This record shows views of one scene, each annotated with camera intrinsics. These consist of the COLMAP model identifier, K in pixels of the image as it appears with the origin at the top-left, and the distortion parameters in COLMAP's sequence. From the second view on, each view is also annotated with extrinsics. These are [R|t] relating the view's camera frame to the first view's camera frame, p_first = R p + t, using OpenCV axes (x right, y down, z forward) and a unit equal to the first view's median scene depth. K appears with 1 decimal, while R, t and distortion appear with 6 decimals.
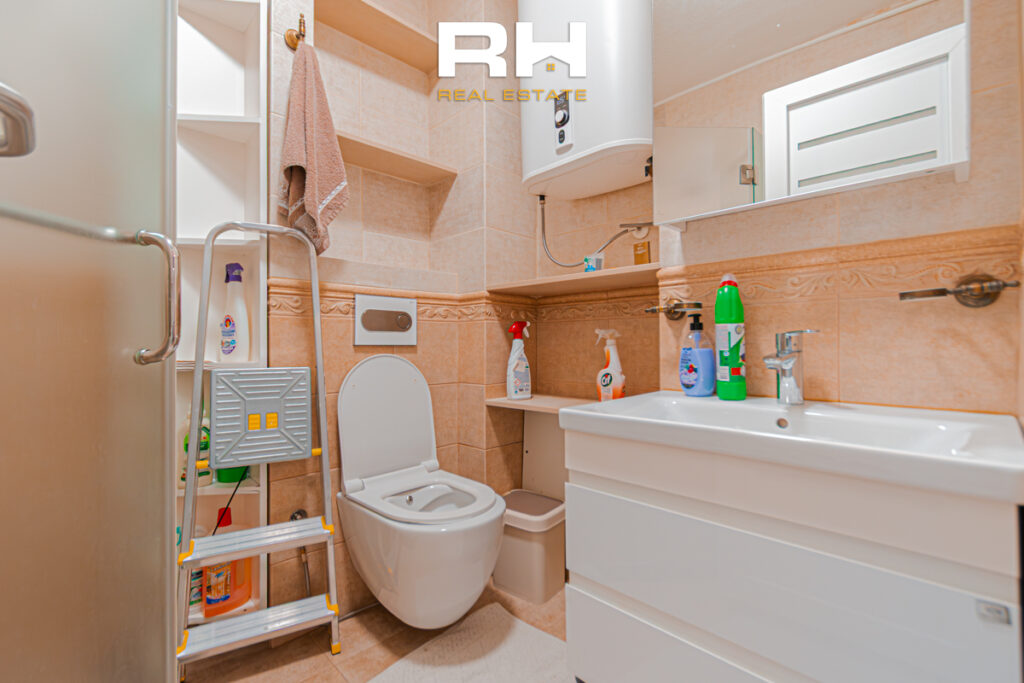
lens RADIAL K [[464.6, 0, 509.4], [0, 464.6, 341.3], [0, 0, 1]] dist [0.000695, -0.000890]
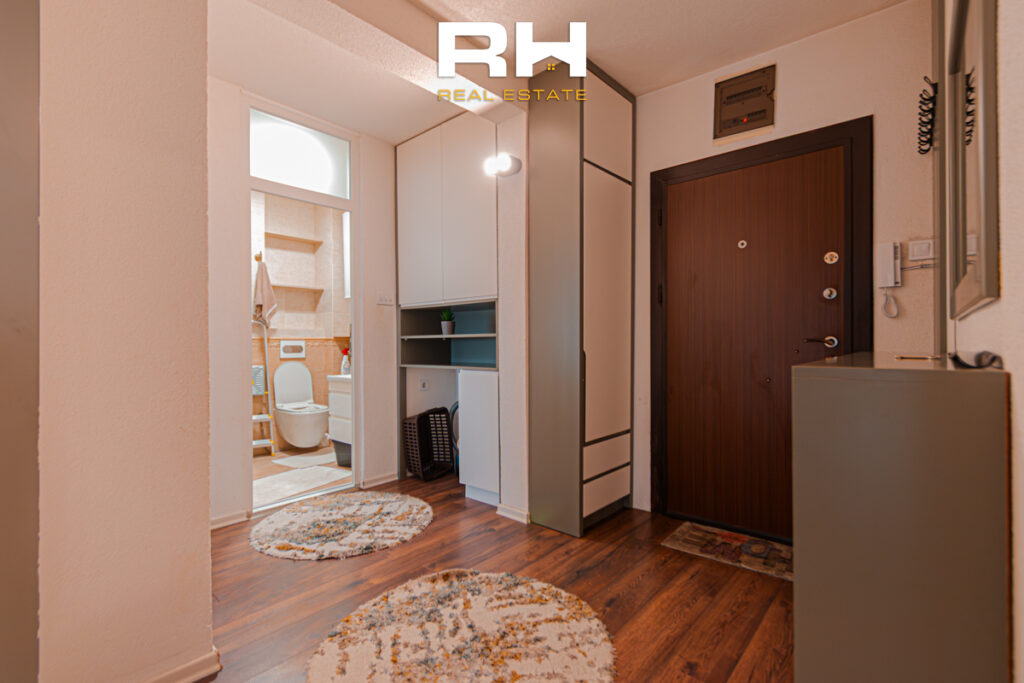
lens RADIAL K [[464.6, 0, 515.7], [0, 464.6, 343.1], [0, 0, 1]] dist [0.000695, -0.000890]
pose [[0.995641, -0.002577, 0.093233, 0.875520], [0.002348, 0.999994, 0.002568, -0.092038], [-0.093240, -0.002338, 0.995641, -2.057649]]
